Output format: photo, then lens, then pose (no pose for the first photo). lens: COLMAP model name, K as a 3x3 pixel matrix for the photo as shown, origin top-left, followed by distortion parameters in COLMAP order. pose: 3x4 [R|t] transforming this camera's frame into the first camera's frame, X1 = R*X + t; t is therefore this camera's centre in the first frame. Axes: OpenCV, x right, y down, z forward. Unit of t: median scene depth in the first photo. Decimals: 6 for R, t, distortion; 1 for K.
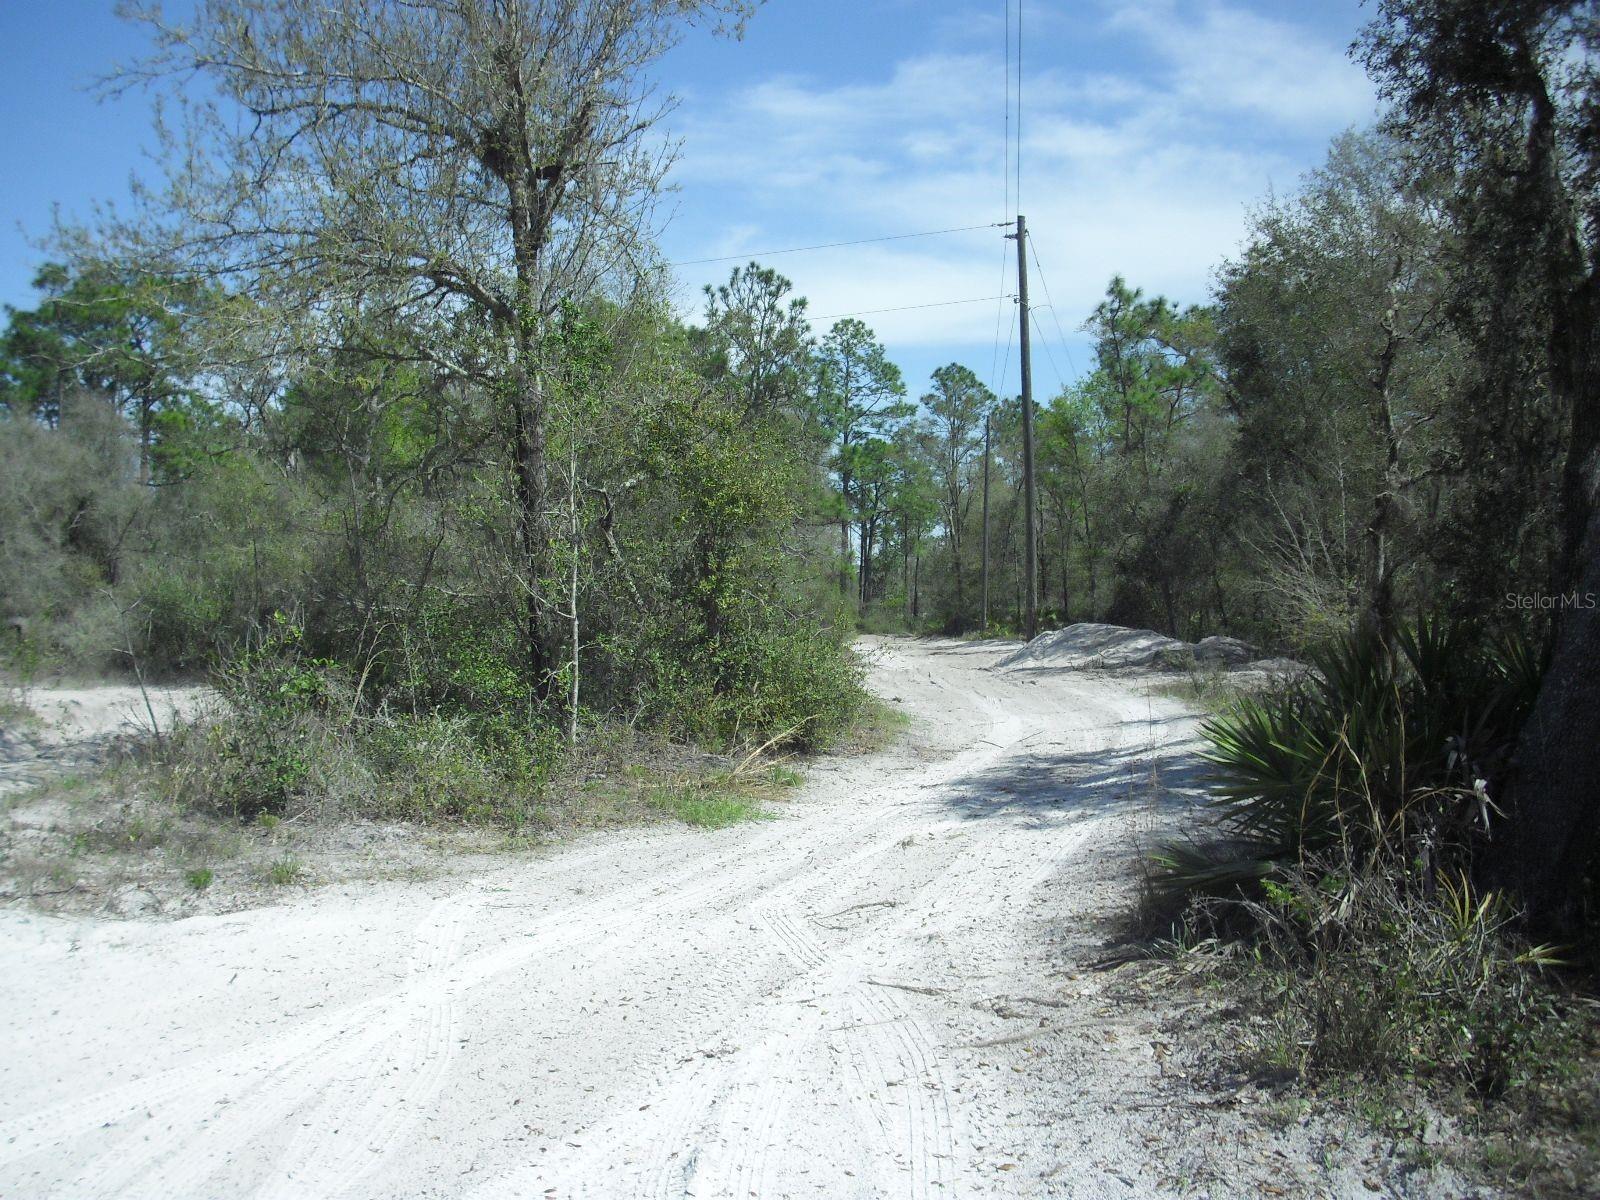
lens RADIAL K [[1776.7, 0, 799.3], [0, 1776.7, 646.0], [0, 0, 1]] dist [-0.141061, 0.004715]
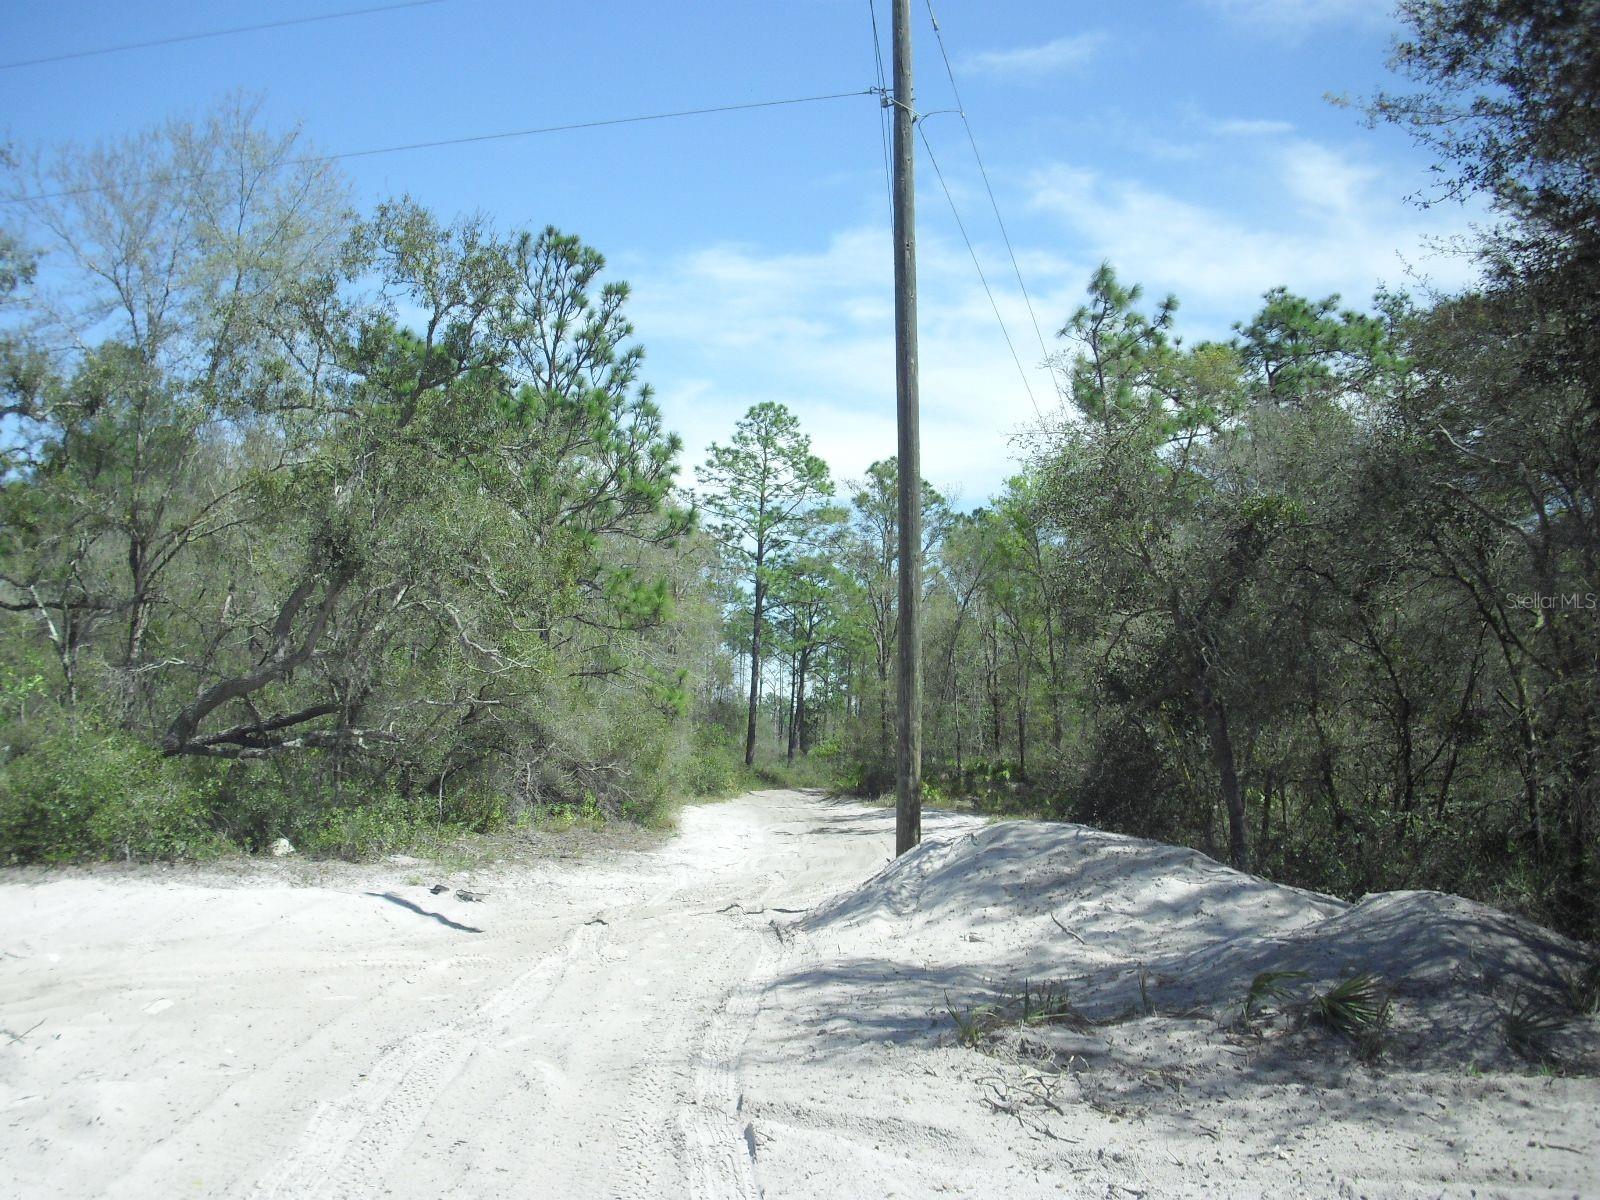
lens RADIAL K [[1792.0, 0, 800.0], [0, 1792.0, 600.0], [0, 0, 1]] dist [-0.119243, -0.004478]
pose [[0.999515, 0.026304, 0.016691, 0.057588], [-0.024394, 0.994090, -0.105783, -0.010690], [-0.019375, 0.105324, 0.994249, 0.332656]]
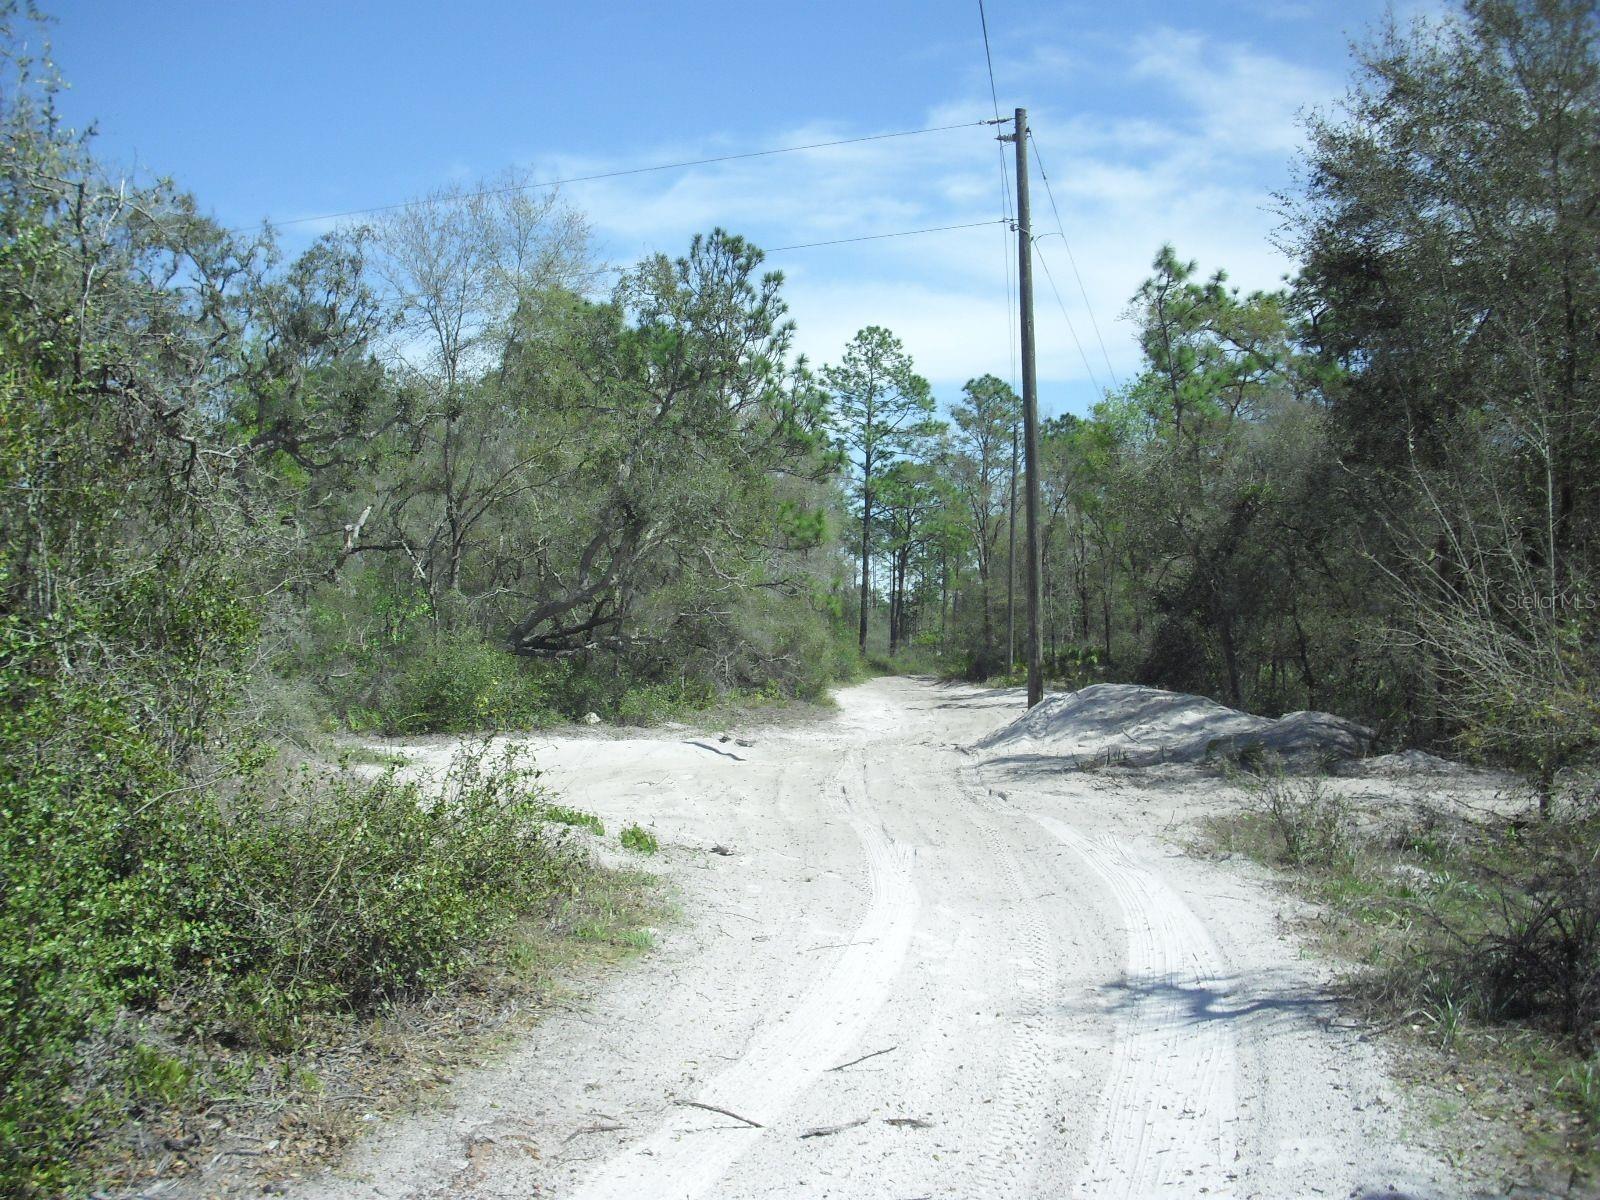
lens RADIAL K [[1776.7, 0, 799.3], [0, 1776.7, 646.0], [0, 0, 1]] dist [-0.141061, 0.004715]
pose [[0.999502, 0.005160, -0.031120, 0.035629], [-0.005742, 0.999810, -0.018653, -0.008002], [0.031018, 0.018823, 0.999342, 0.175123]]
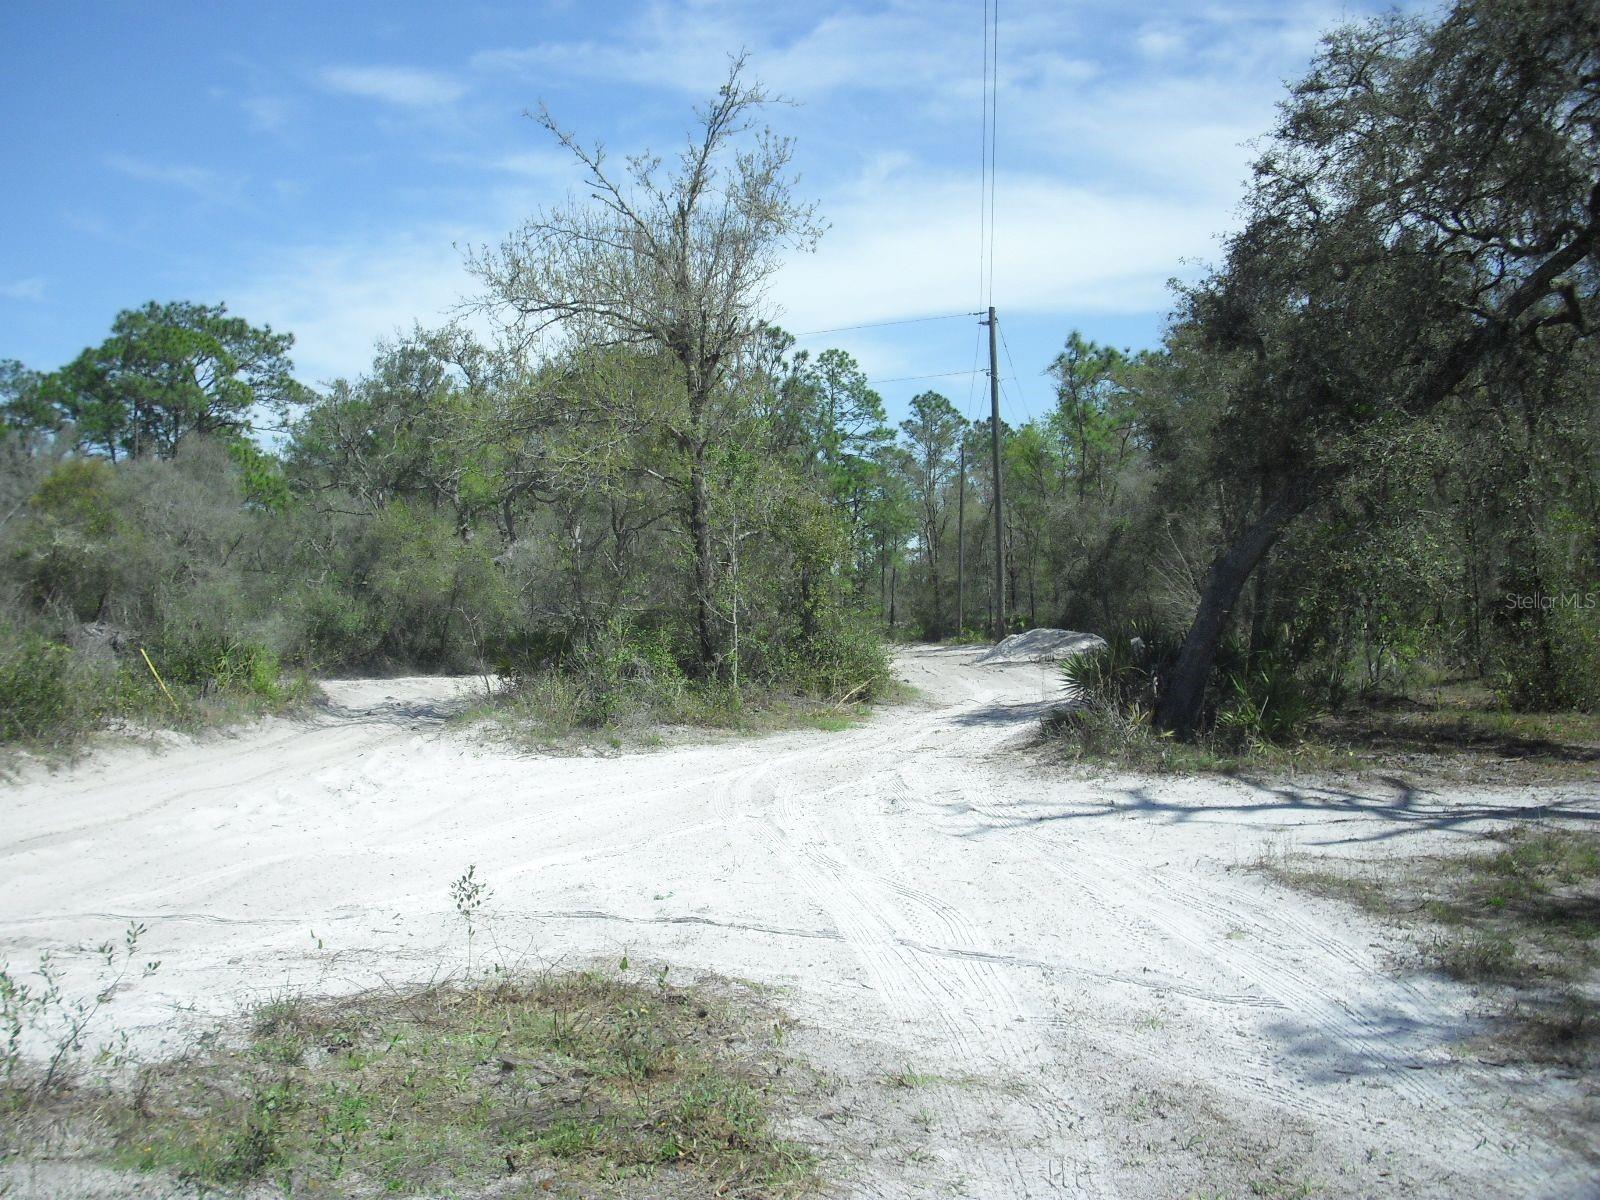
lens RADIAL K [[1776.7, 0, 799.3], [0, 1776.7, 646.0], [0, 0, 1]] dist [-0.141061, 0.004715]
pose [[0.999872, -0.003005, 0.015708, -0.019271], [0.003082, 0.999983, -0.004849, 0.003099], [-0.015693, 0.004897, 0.999865, -0.155335]]
